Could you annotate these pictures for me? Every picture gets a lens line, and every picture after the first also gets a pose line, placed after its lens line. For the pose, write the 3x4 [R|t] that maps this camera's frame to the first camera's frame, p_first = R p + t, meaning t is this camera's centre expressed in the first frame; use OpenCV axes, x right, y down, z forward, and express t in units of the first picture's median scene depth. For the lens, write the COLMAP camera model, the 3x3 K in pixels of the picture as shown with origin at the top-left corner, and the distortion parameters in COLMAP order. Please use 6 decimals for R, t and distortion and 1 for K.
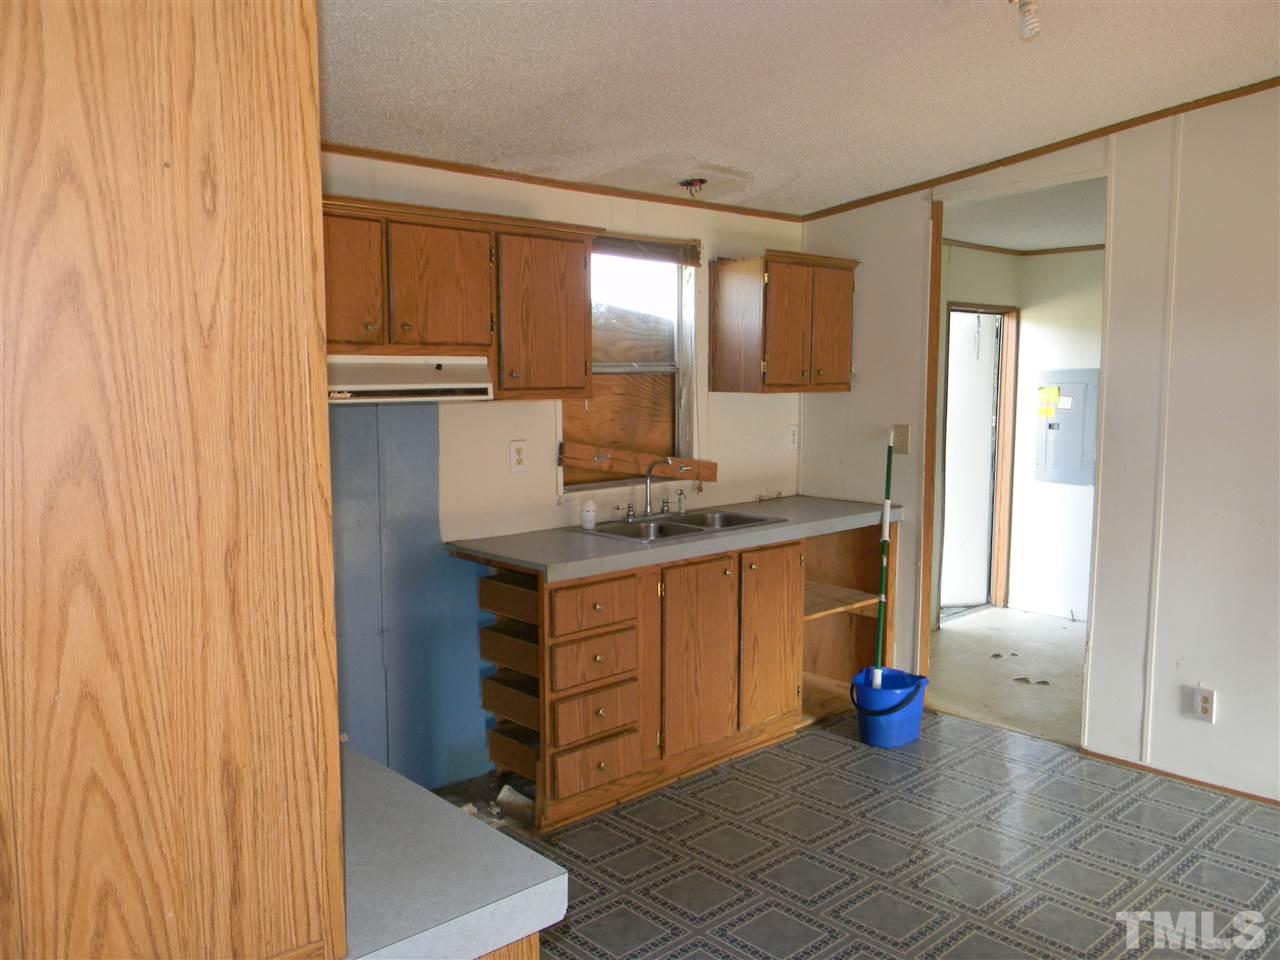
lens RADIAL K [[1021.3, 0, 640.0], [0, 1021.3, 480.0], [0, 0, 1]] dist [0.004454, -0.000096]
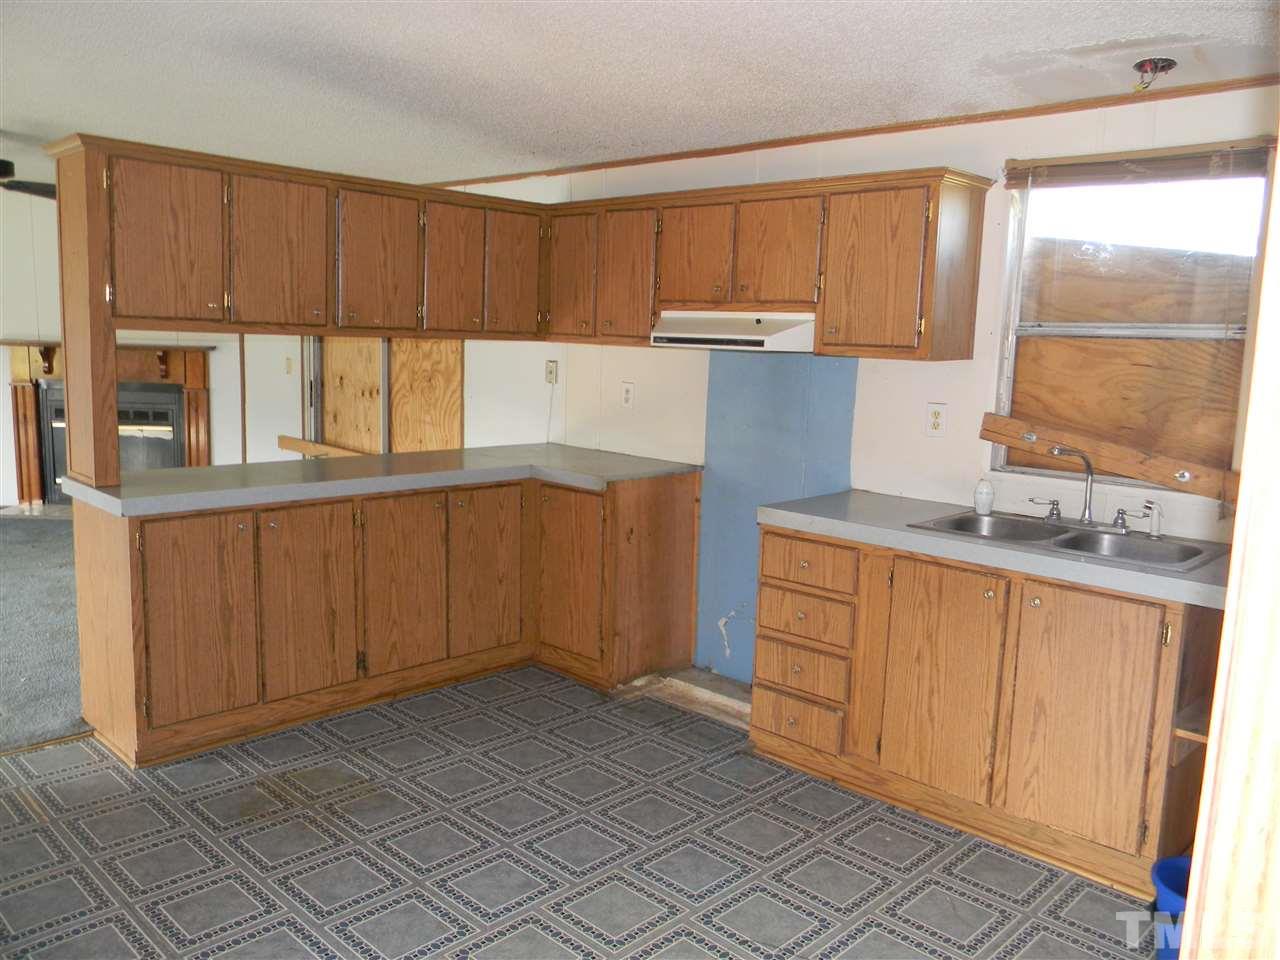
lens RADIAL K [[1021.3, 0, 640.0], [0, 1021.3, 480.0], [0, 0, 1]] dist [0.004454, -0.000096]
pose [[0.057480, 0.150549, -0.986930, 0.913564], [-0.132843, 0.980927, 0.141896, -0.075526], [0.989469, 0.122951, 0.076383, 0.748794]]
